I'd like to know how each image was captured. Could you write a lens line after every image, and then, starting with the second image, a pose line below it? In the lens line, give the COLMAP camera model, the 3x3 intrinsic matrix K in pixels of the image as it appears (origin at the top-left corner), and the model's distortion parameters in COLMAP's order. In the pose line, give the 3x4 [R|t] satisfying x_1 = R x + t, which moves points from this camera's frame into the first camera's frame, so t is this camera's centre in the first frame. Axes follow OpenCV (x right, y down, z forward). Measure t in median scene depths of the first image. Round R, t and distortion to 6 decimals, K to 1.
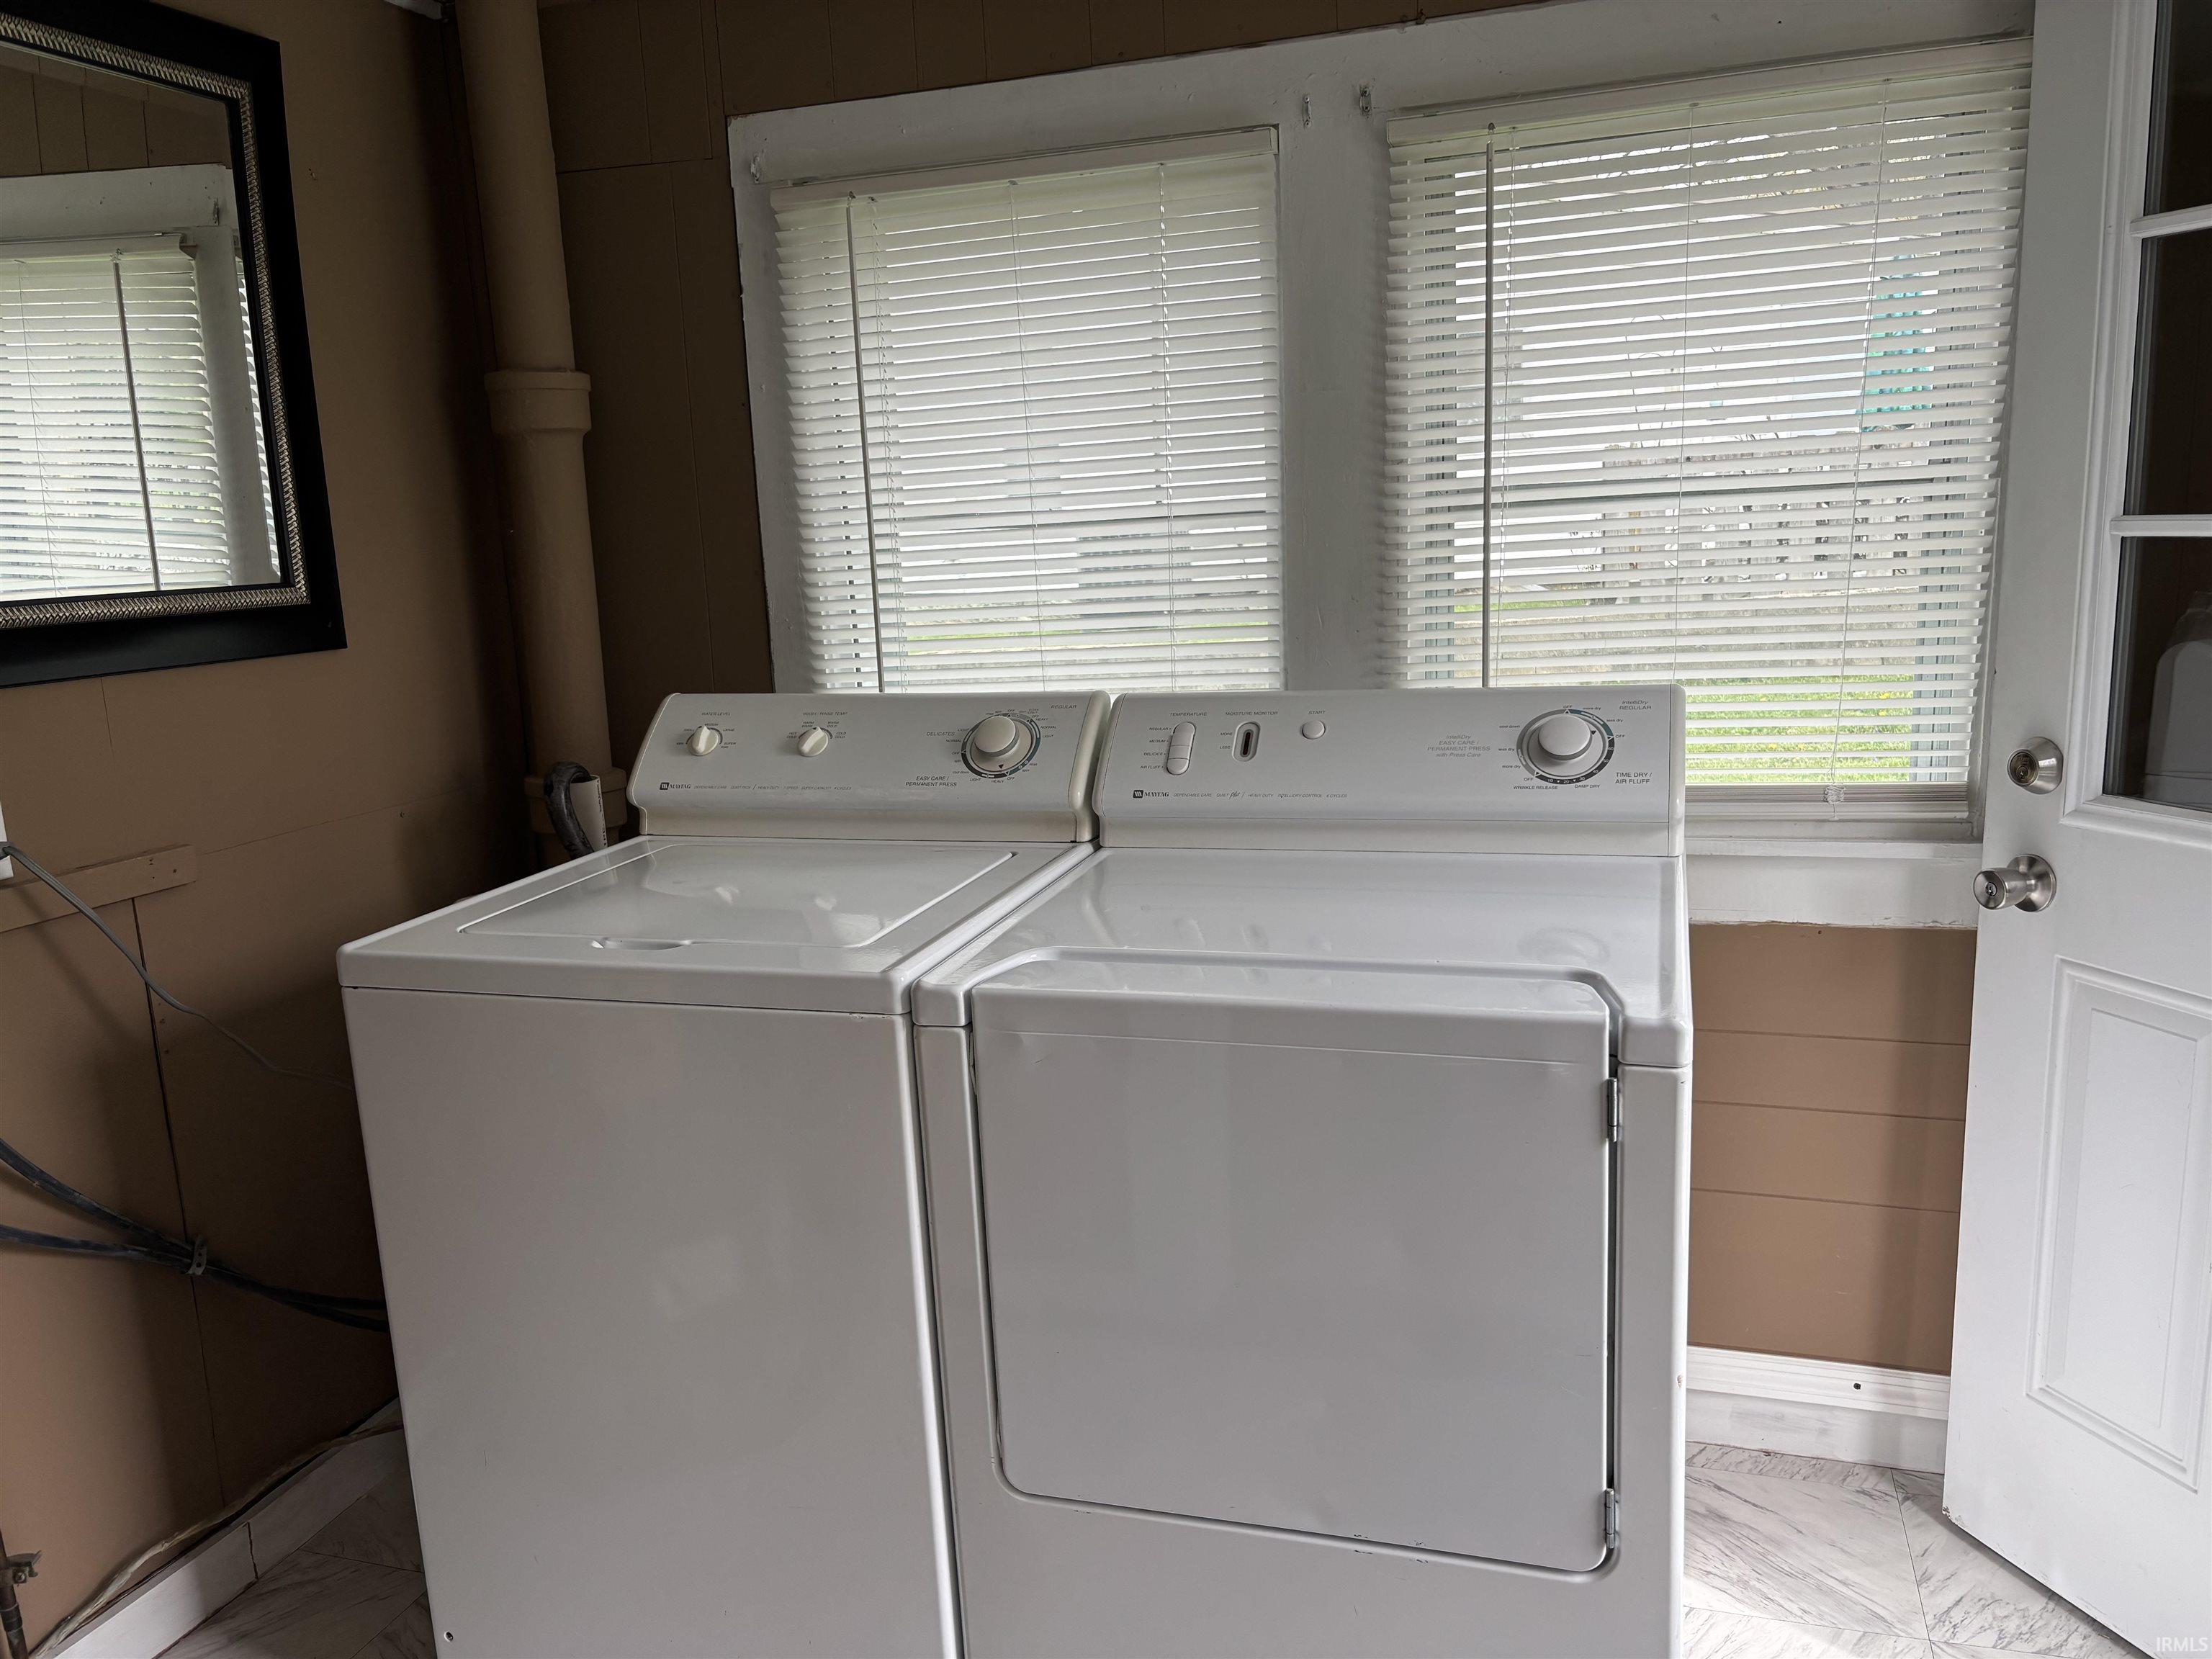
lens RADIAL K [[1675.7, 0, 1106.0], [0, 1675.7, 829.5], [0, 0, 1]] dist [0.040706, -0.041927]
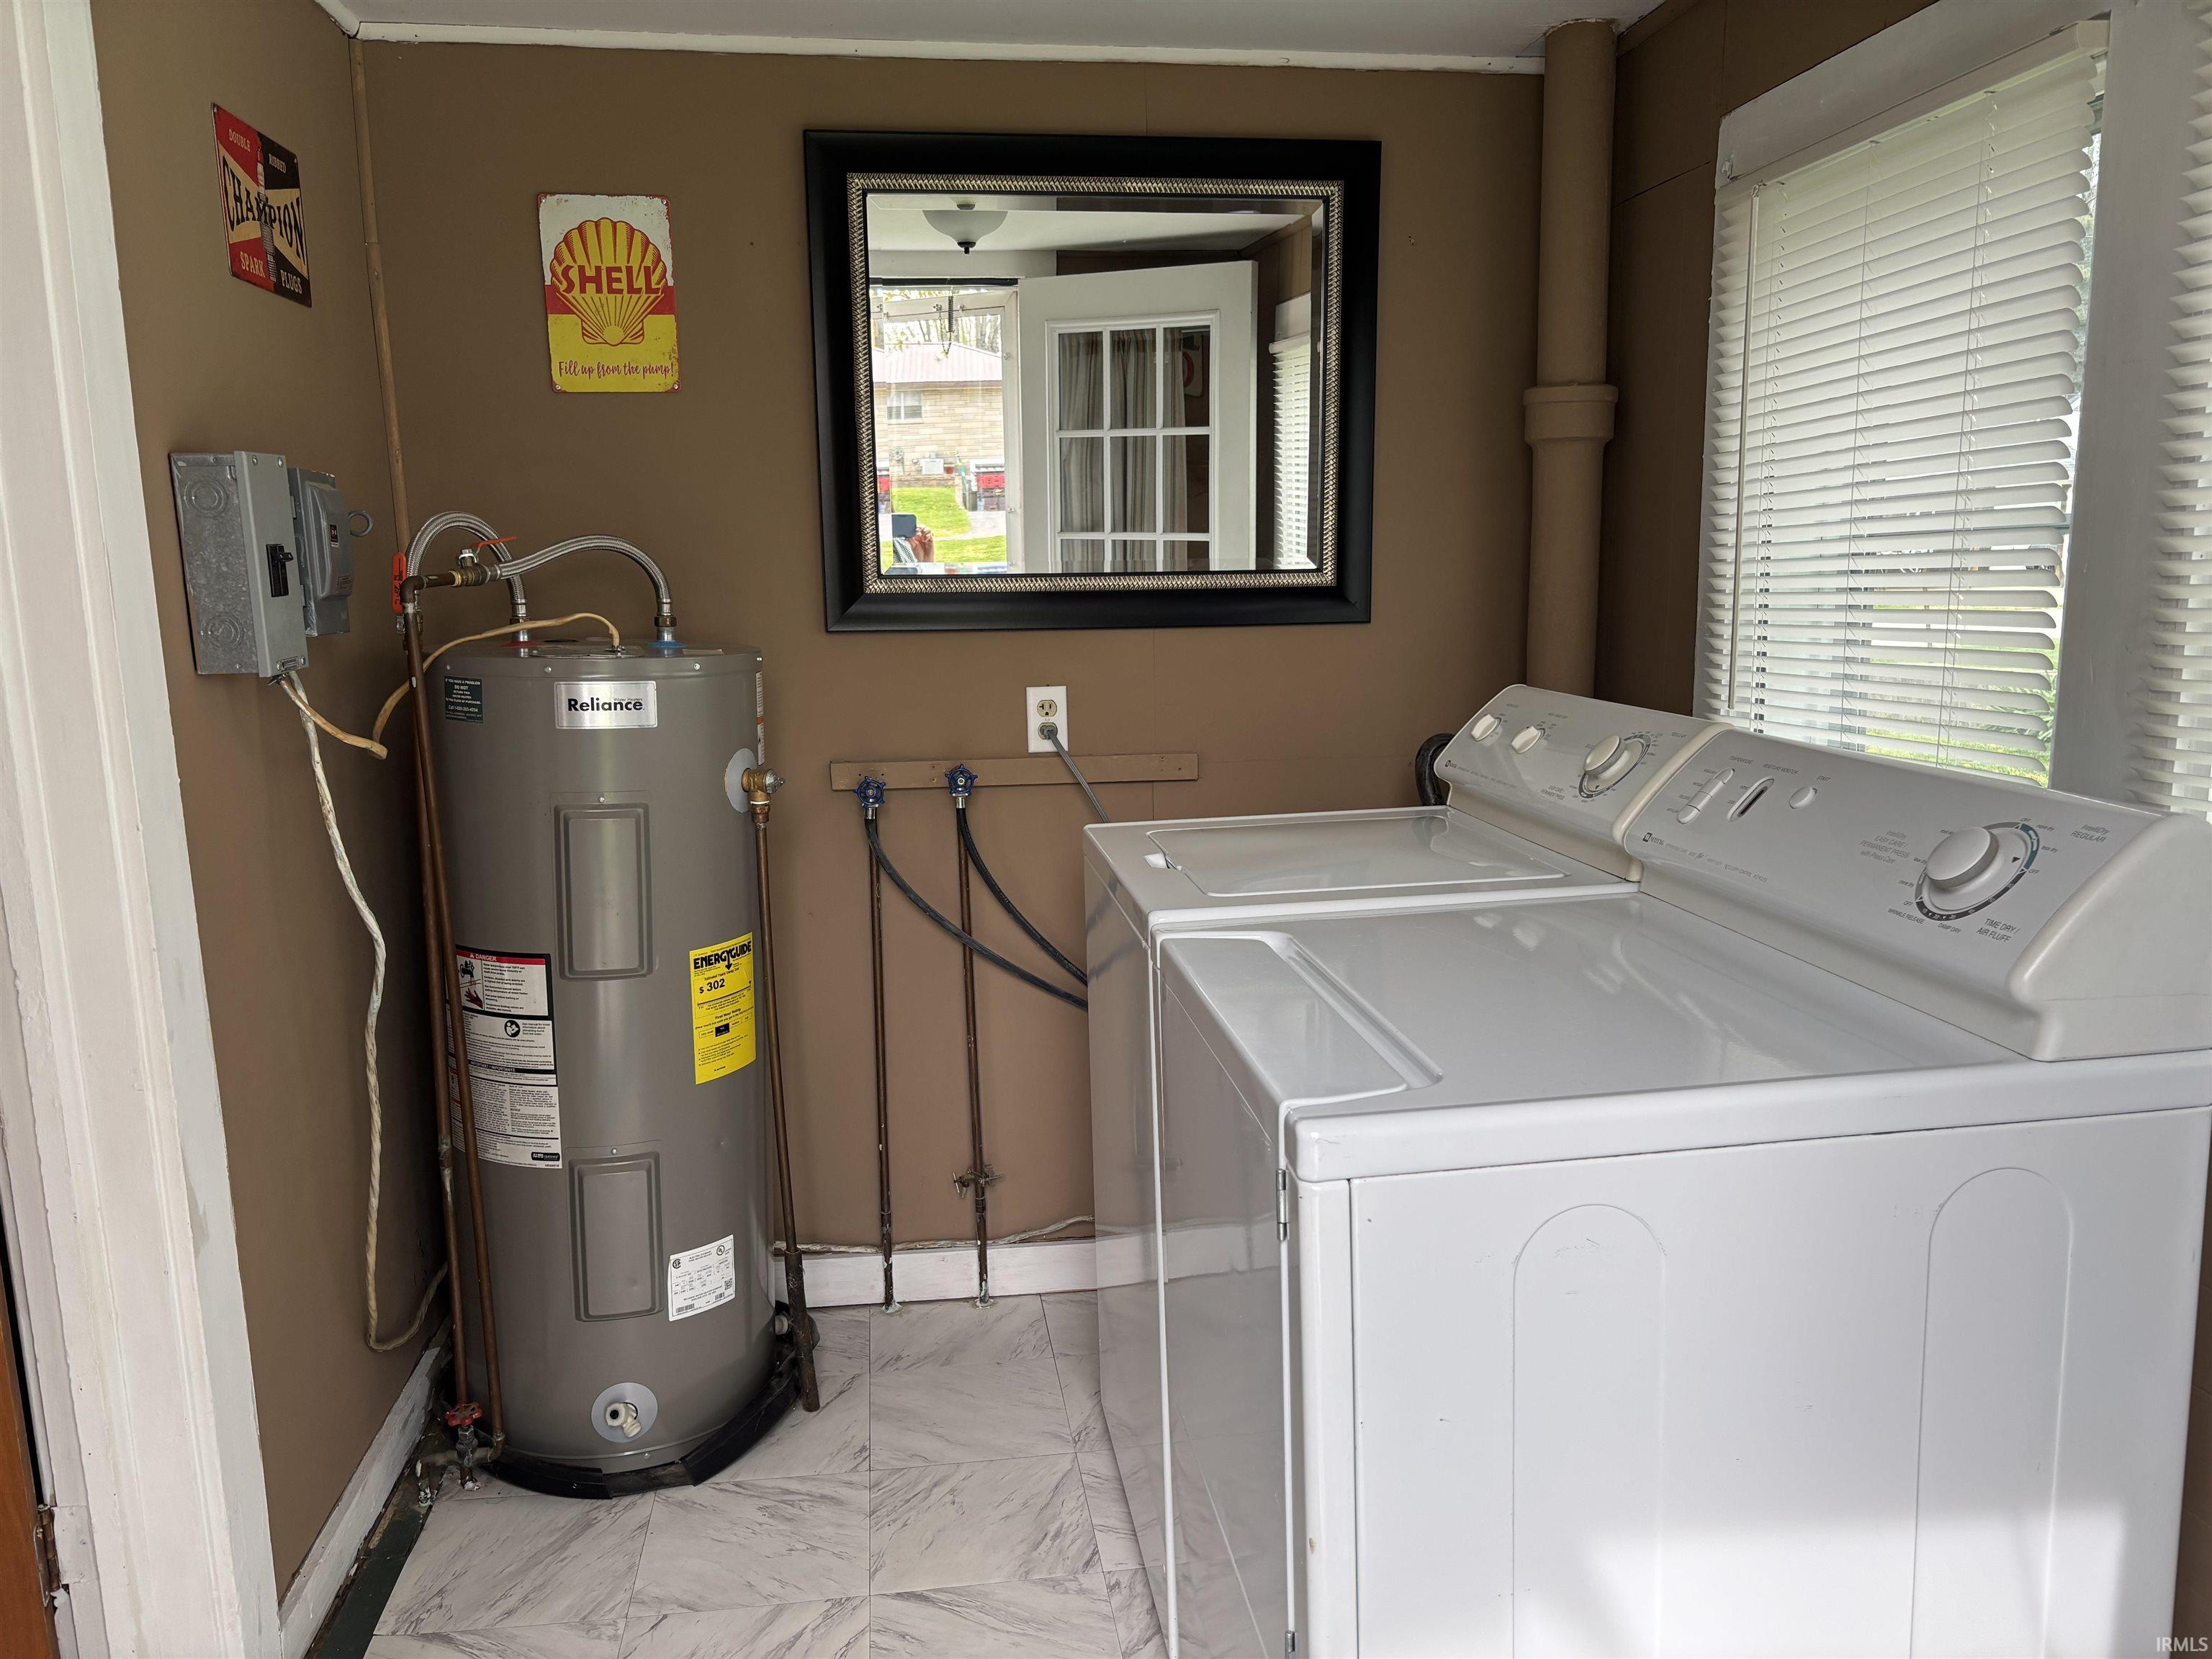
lens RADIAL K [[1675.7, 0, 1106.0], [0, 1675.7, 829.5], [0, 0, 1]] dist [0.040706, -0.041927]
pose [[0.447465, 0.177310, -0.876548, 0.606306], [-0.161194, 0.980086, 0.115967, -0.074688], [0.879654, 0.089404, 0.467136, 0.278577]]
